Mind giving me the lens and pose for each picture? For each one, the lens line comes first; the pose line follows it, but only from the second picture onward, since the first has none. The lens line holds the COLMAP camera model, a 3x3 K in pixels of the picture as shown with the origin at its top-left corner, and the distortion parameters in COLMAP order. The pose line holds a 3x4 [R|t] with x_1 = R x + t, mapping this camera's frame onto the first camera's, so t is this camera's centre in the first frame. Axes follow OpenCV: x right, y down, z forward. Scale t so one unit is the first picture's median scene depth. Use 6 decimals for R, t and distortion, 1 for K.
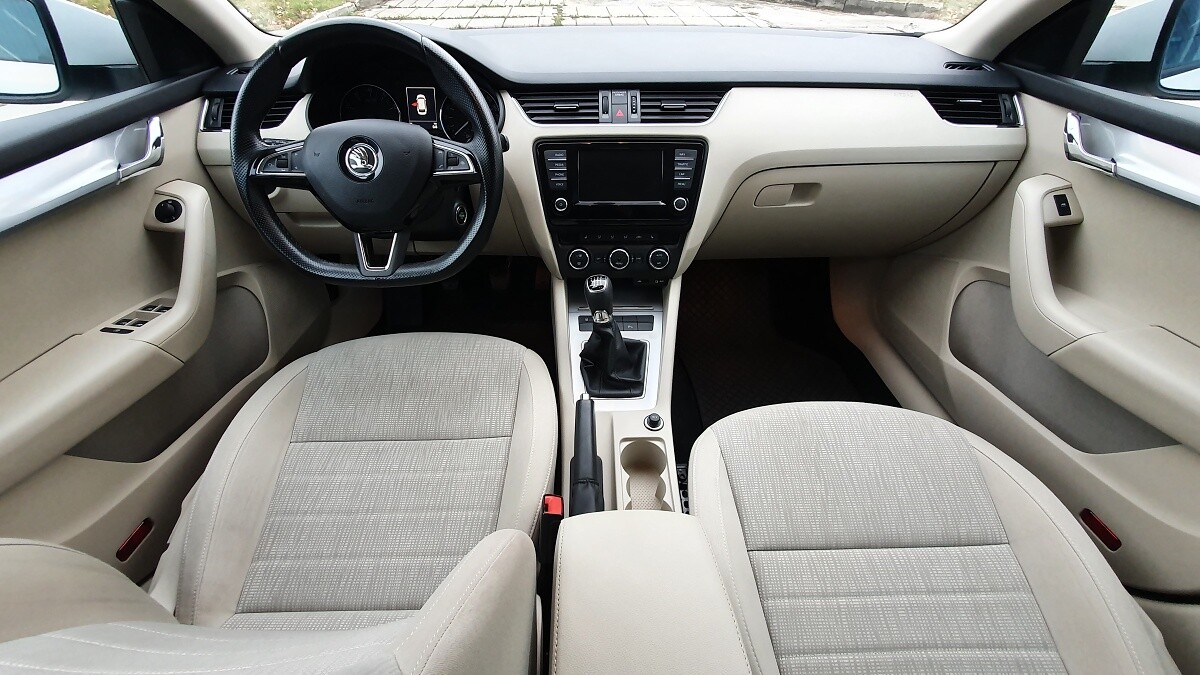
lens RADIAL K [[479.9, 0, 591.1], [0, 479.9, 334.0], [0, 0, 1]] dist [0.011117, -0.000983]
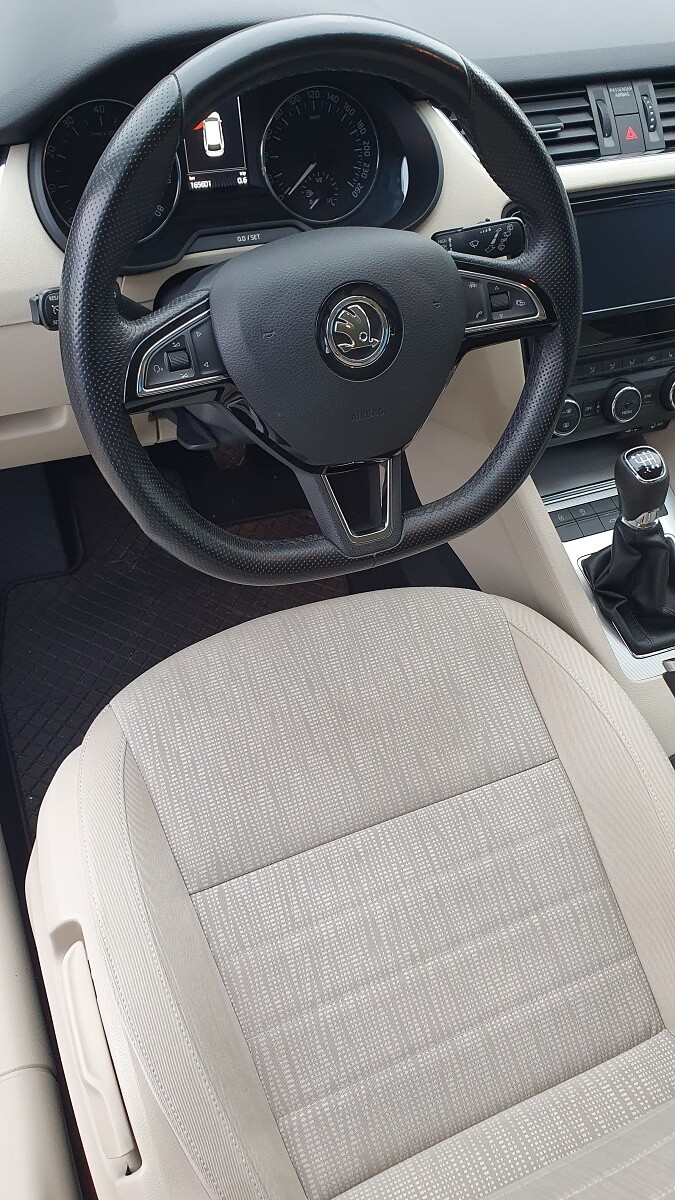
lens RADIAL K [[927.6, 0, 339.1], [0, 927.6, 603.1], [0, 0, 1]] dist [0.013535, -0.007219]
pose [[0.919853, -0.240776, 0.309672, -0.678450], [0.173910, 0.957947, 0.228238, -0.253589], [-0.351604, -0.156091, 0.923044, 0.087109]]
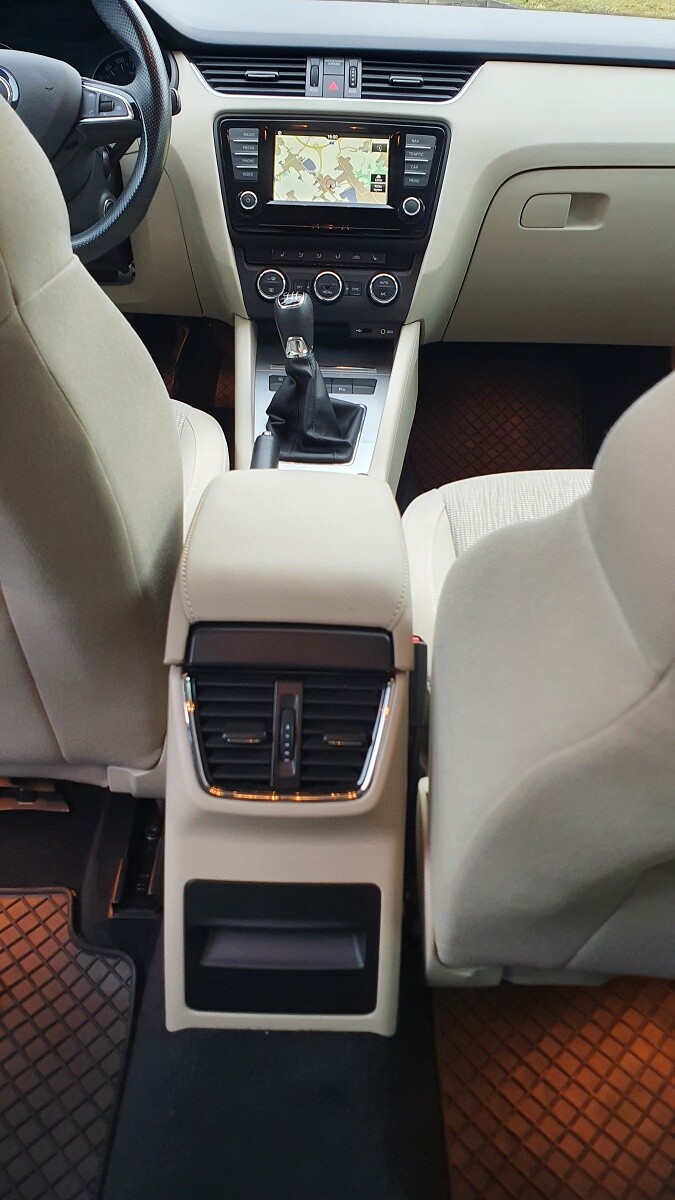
lens RADIAL K [[927.6, 0, 340.7], [0, 927.6, 591.1], [0, 0, 1]] dist [0.013535, -0.007219]
pose [[0.999263, 0.038360, 0.001585, 0.098799], [-0.037969, 0.993514, -0.107187, 0.469561], [-0.005687, 0.107048, 0.994238, -0.345319]]
